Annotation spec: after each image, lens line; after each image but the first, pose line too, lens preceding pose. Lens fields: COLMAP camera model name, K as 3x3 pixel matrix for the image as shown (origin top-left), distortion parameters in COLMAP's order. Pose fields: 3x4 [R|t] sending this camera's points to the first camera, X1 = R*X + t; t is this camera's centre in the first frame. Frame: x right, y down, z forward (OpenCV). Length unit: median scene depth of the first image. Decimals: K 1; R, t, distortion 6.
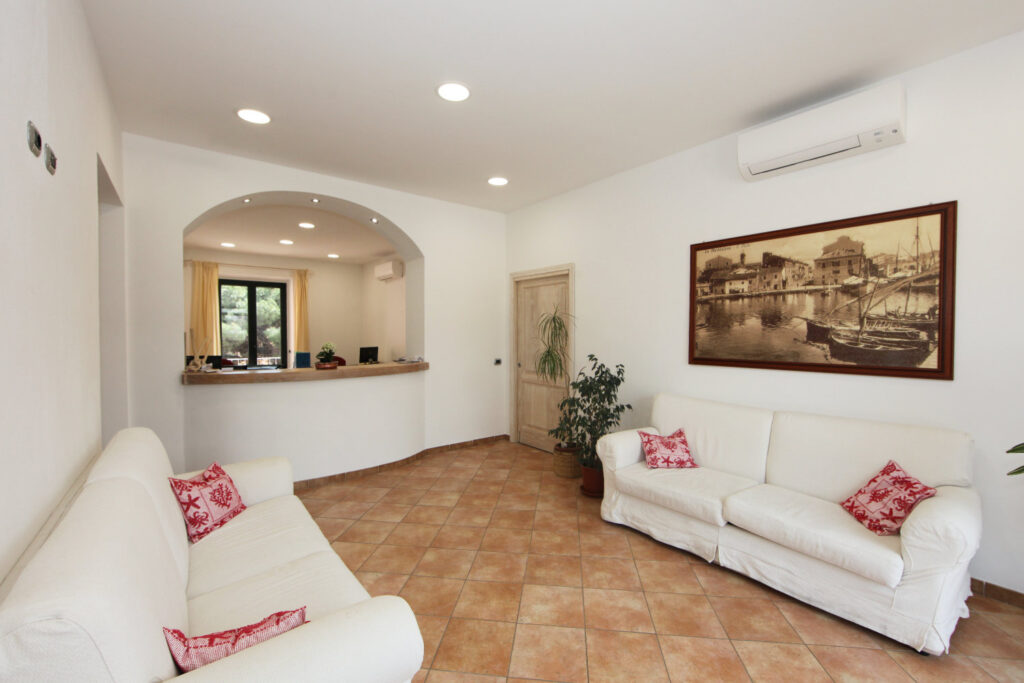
lens RADIAL K [[428.6, 0, 512.0], [0, 428.6, 341.5], [0, 0, 1]] dist [-0.011703, -0.000002]
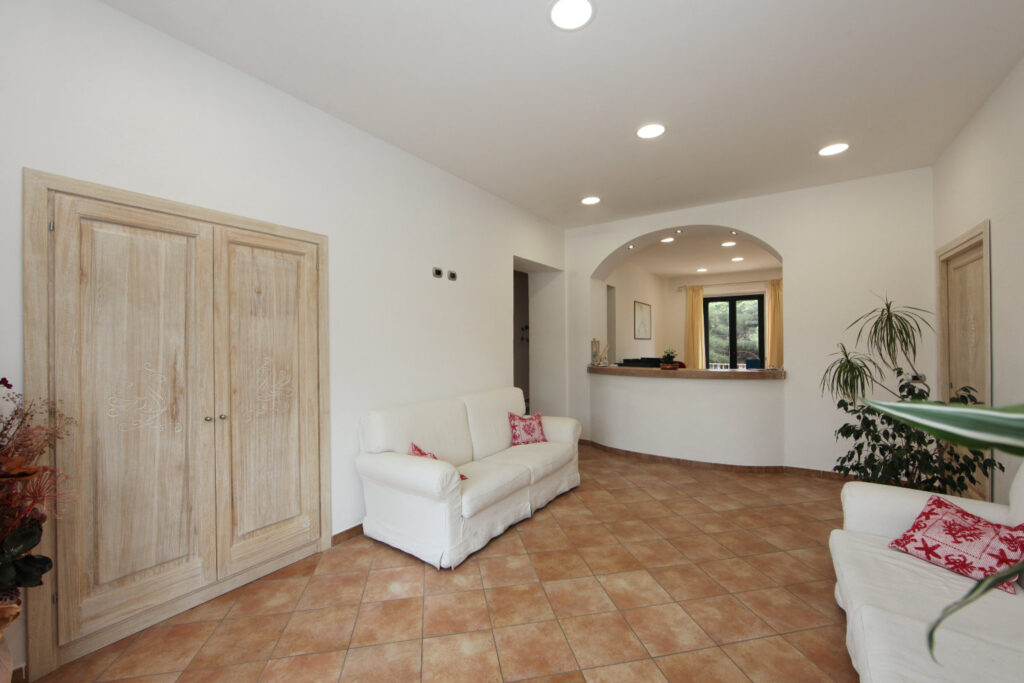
lens RADIAL K [[409.3, 0, 512.0], [0, 409.3, 341.5], [0, 0, 1]] dist [0.000115, -0.000053]
pose [[0.311129, -0.008671, -0.950328, 0.615603], [-0.013098, 0.999824, -0.013411, 0.006423], [0.950277, 0.016620, 0.310961, 0.234614]]
